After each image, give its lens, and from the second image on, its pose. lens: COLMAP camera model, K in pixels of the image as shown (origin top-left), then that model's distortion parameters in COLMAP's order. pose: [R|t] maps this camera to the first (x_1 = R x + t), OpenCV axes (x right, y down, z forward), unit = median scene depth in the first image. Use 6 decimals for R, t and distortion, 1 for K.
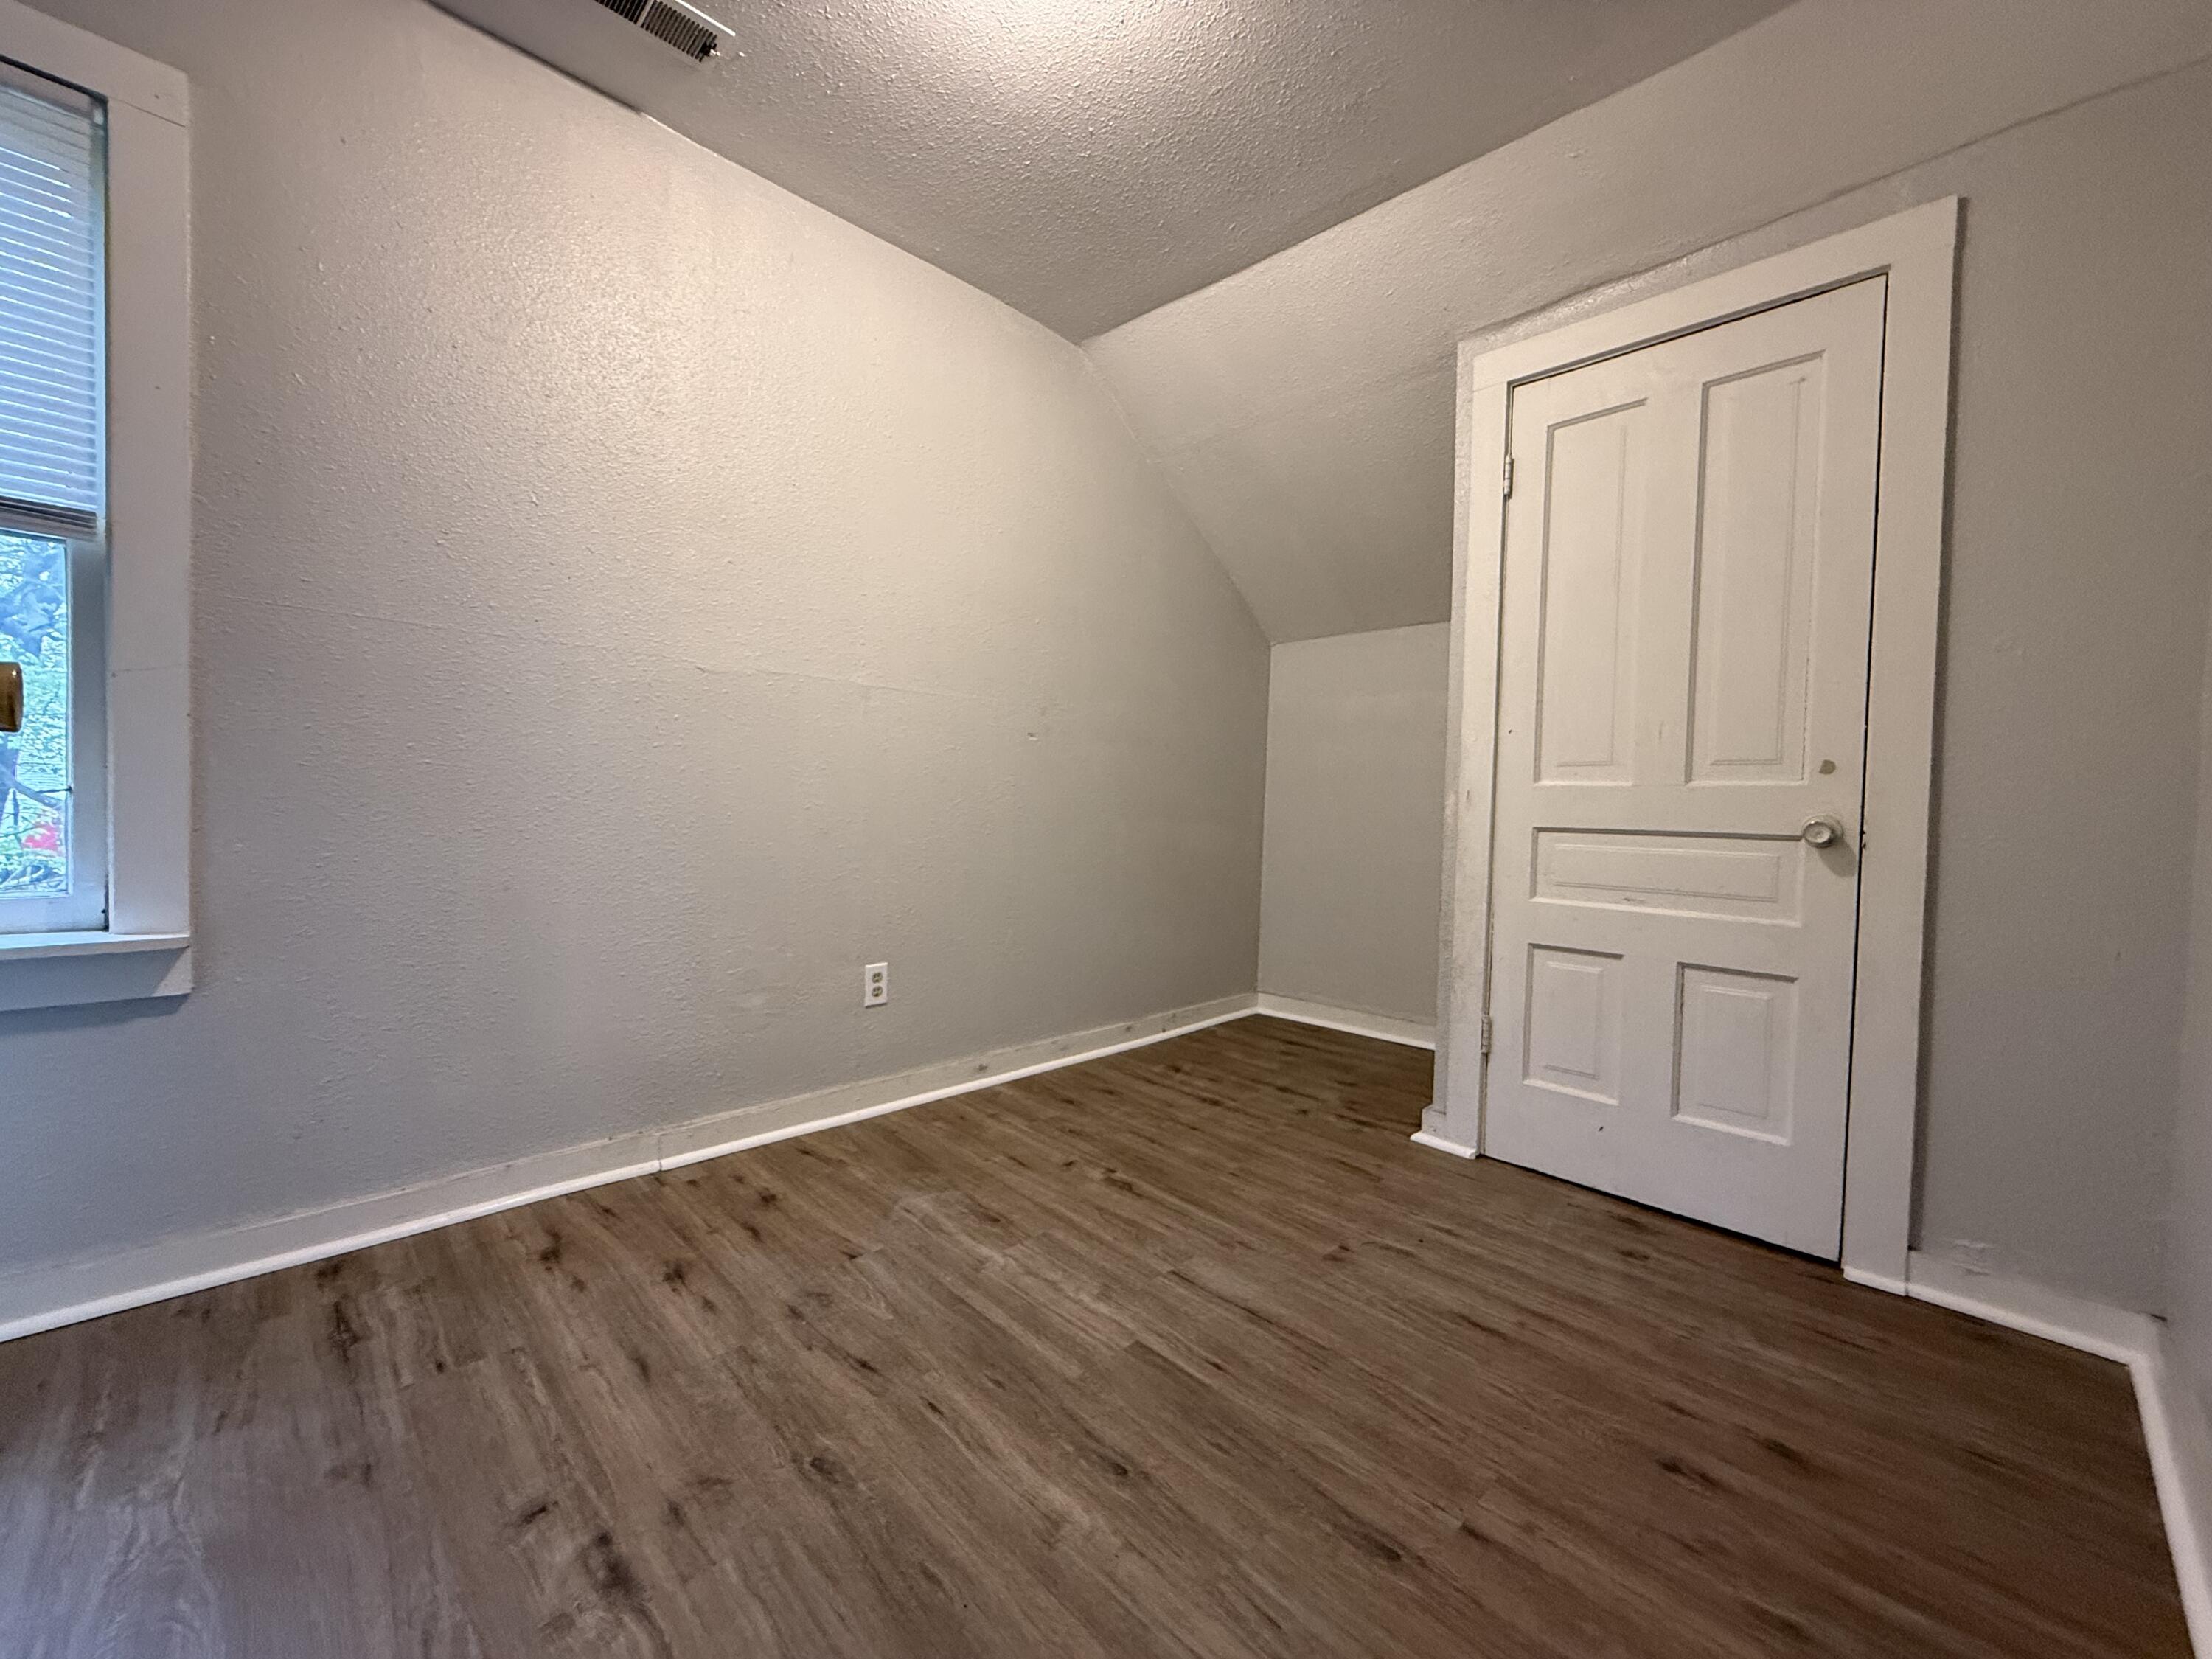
lens RADIAL K [[880.6, 0, 1097.1], [0, 880.6, 829.8], [0, 0, 1]] dist [-0.000243, -0.000472]
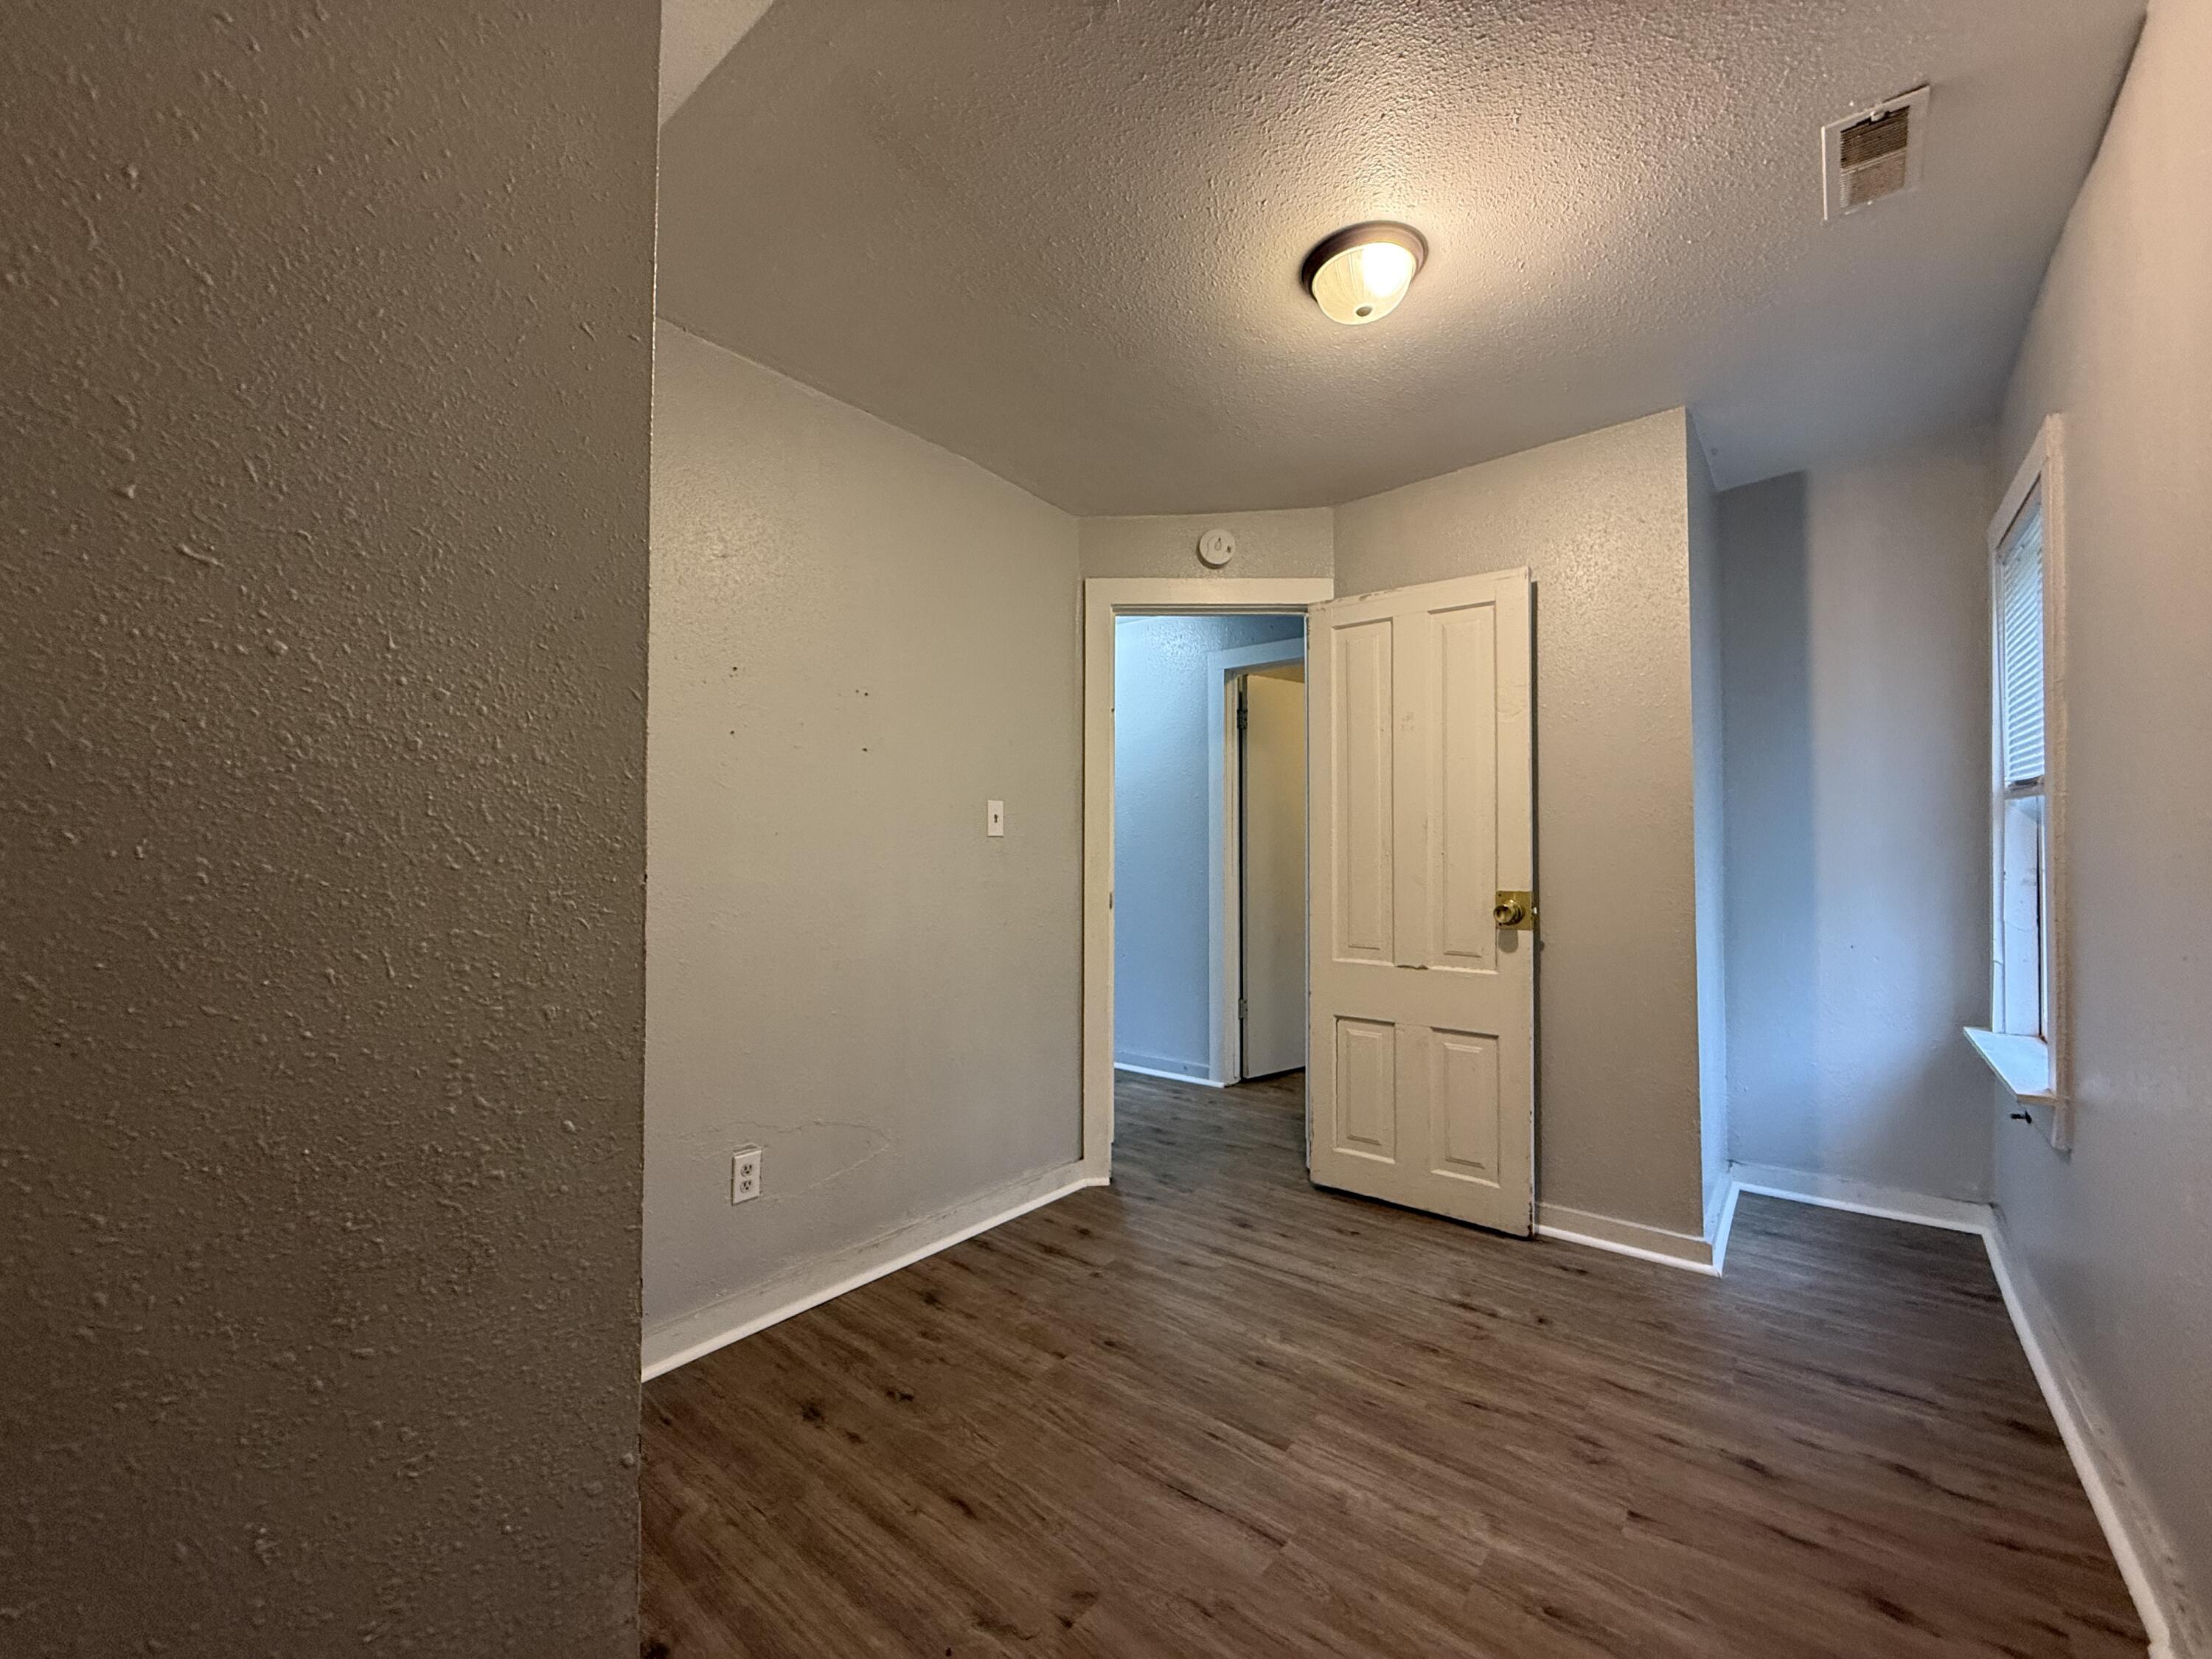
lens RADIAL K [[880.6, 0, 1114.7], [0, 880.6, 833.8], [0, 0, 1]] dist [-0.000243, -0.000472]
pose [[-0.992141, -0.032165, -0.120924, 0.426708], [-0.034392, 0.999274, 0.016376, -0.224831], [0.120309, 0.020406, -0.992527, 2.088104]]
